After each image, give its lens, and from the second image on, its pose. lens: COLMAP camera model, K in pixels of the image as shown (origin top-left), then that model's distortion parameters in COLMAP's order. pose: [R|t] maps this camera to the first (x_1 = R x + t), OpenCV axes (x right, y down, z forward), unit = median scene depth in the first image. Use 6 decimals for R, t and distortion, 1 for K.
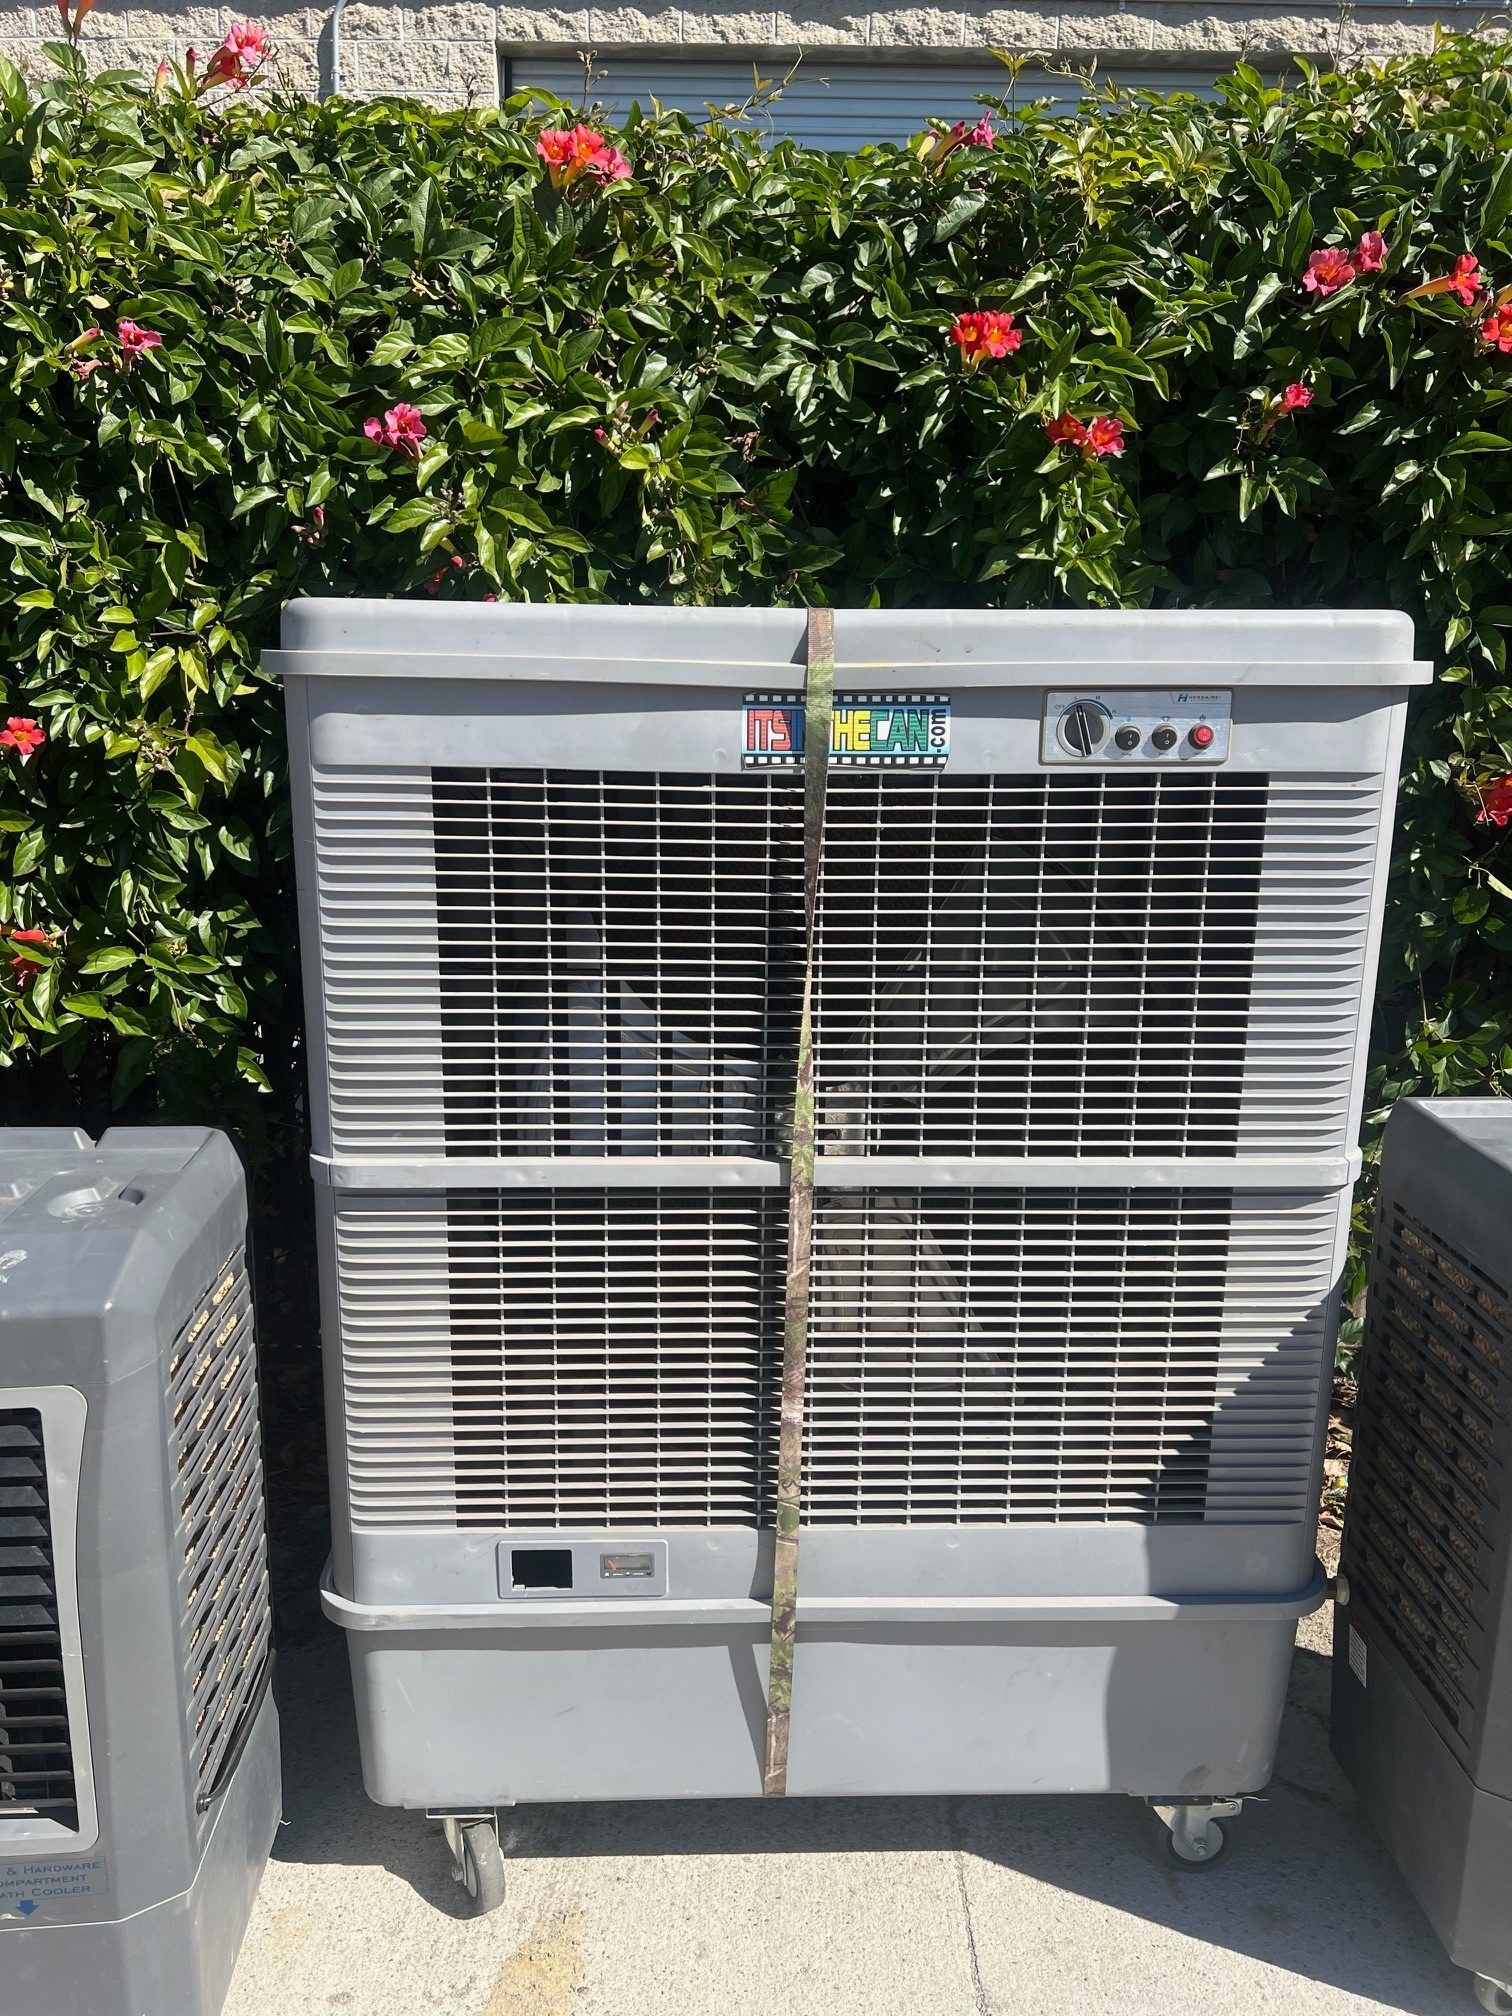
lens RADIAL K [[1474.1, 0, 737.1], [0, 1474.1, 1004.4], [0, 0, 1]] dist [0.056007, -0.067362]
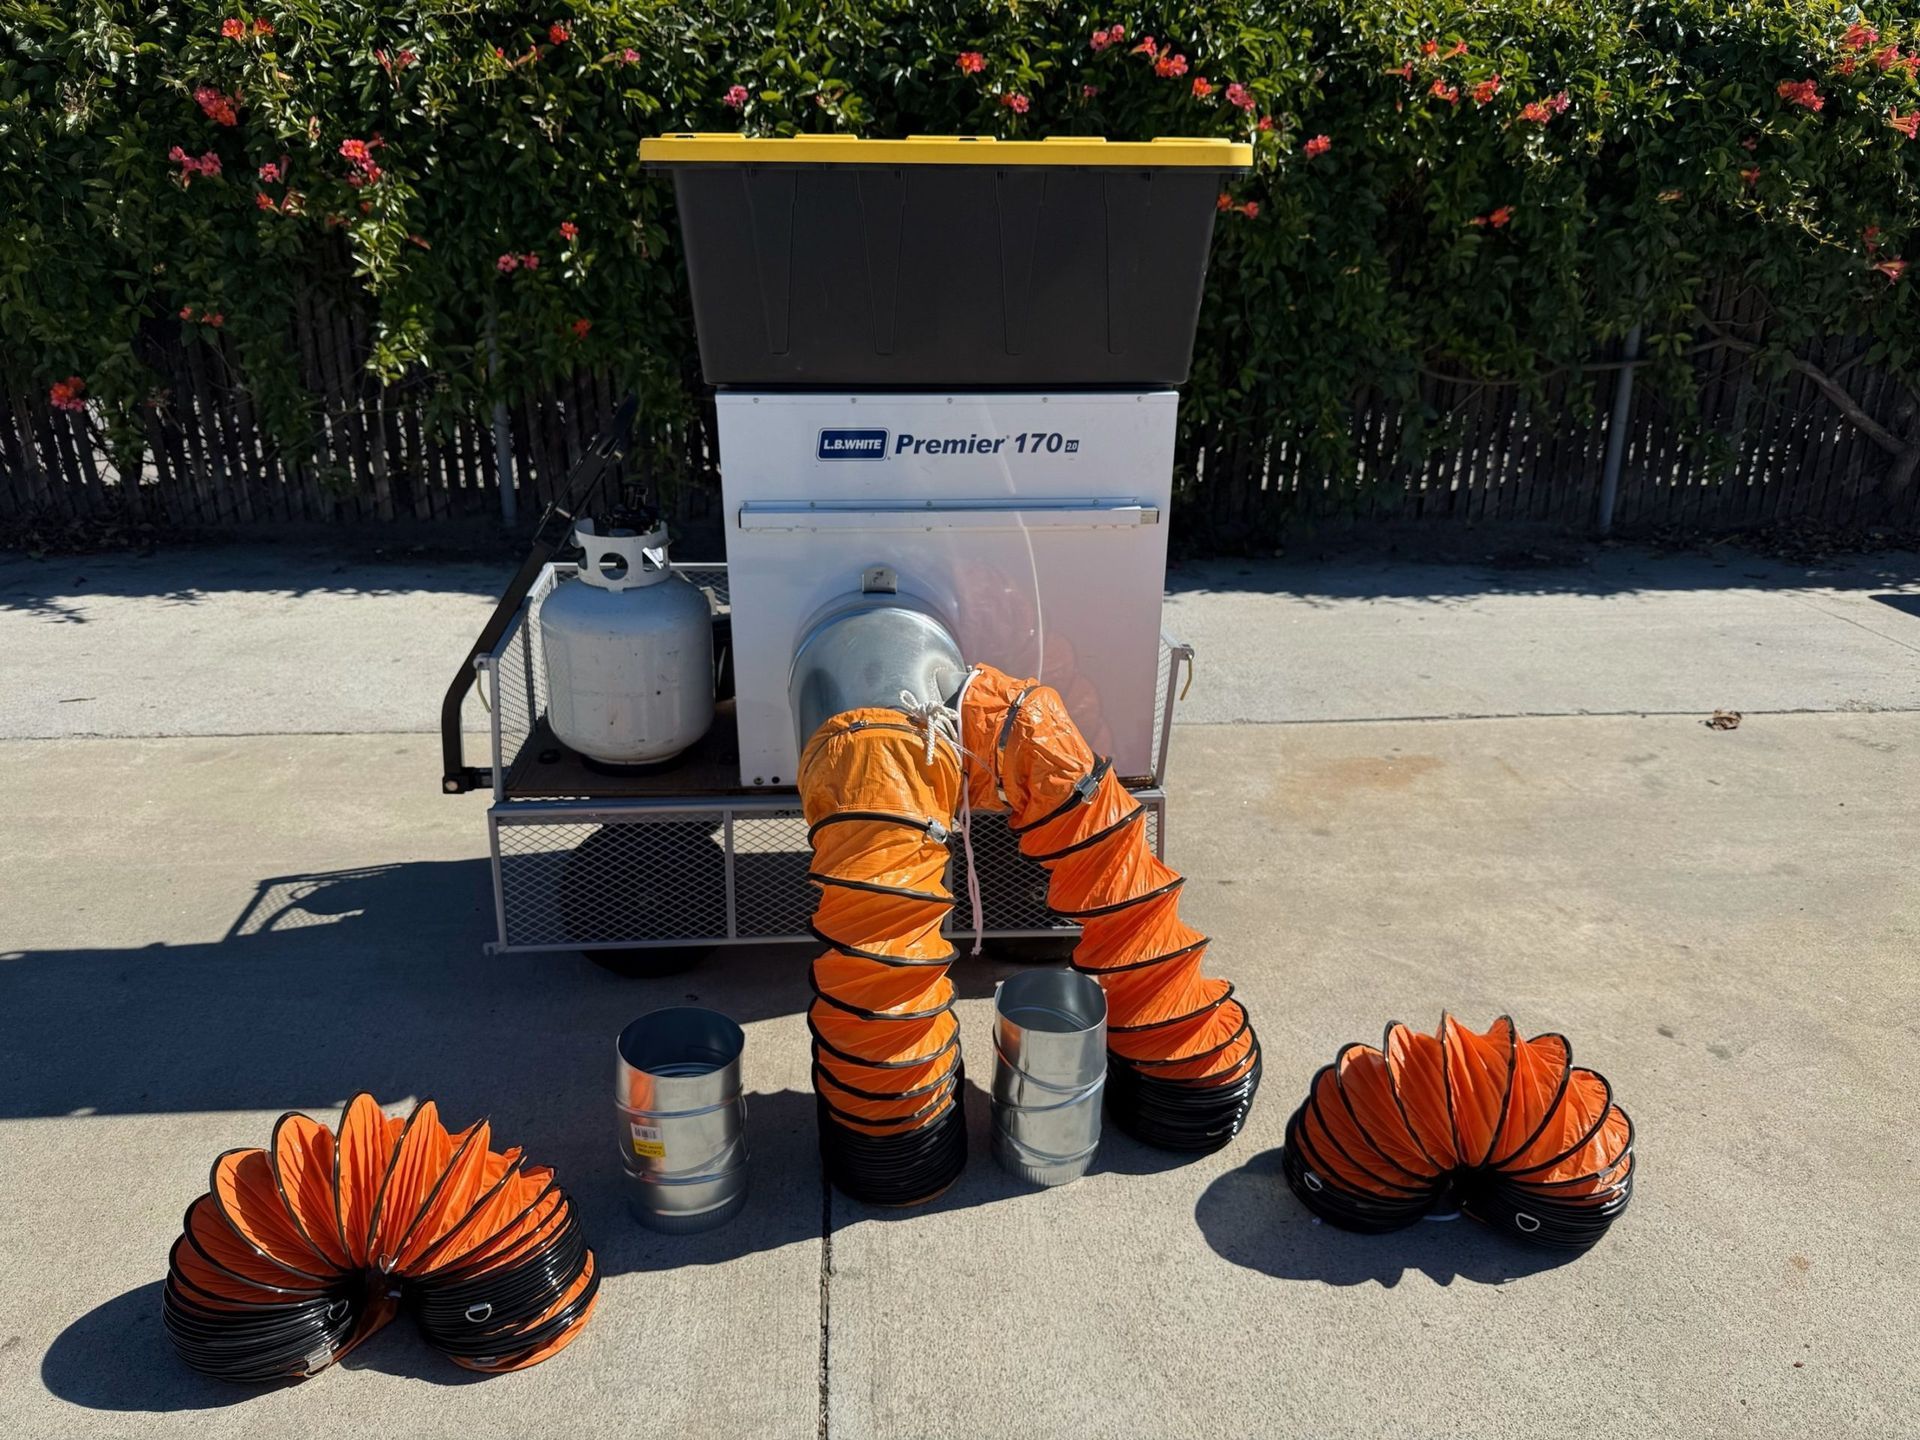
lens RADIAL K [[1330.4, 0, 952.9], [0, 1330.4, 718.6], [0, 0, 1]] dist [0.003046, -0.018904]
pose [[0.995810, -0.029200, 0.086664, -0.088134], [0.018250, 0.992046, 0.124549, 0.360608], [-0.089611, -0.122445, 0.988421, -1.308752]]
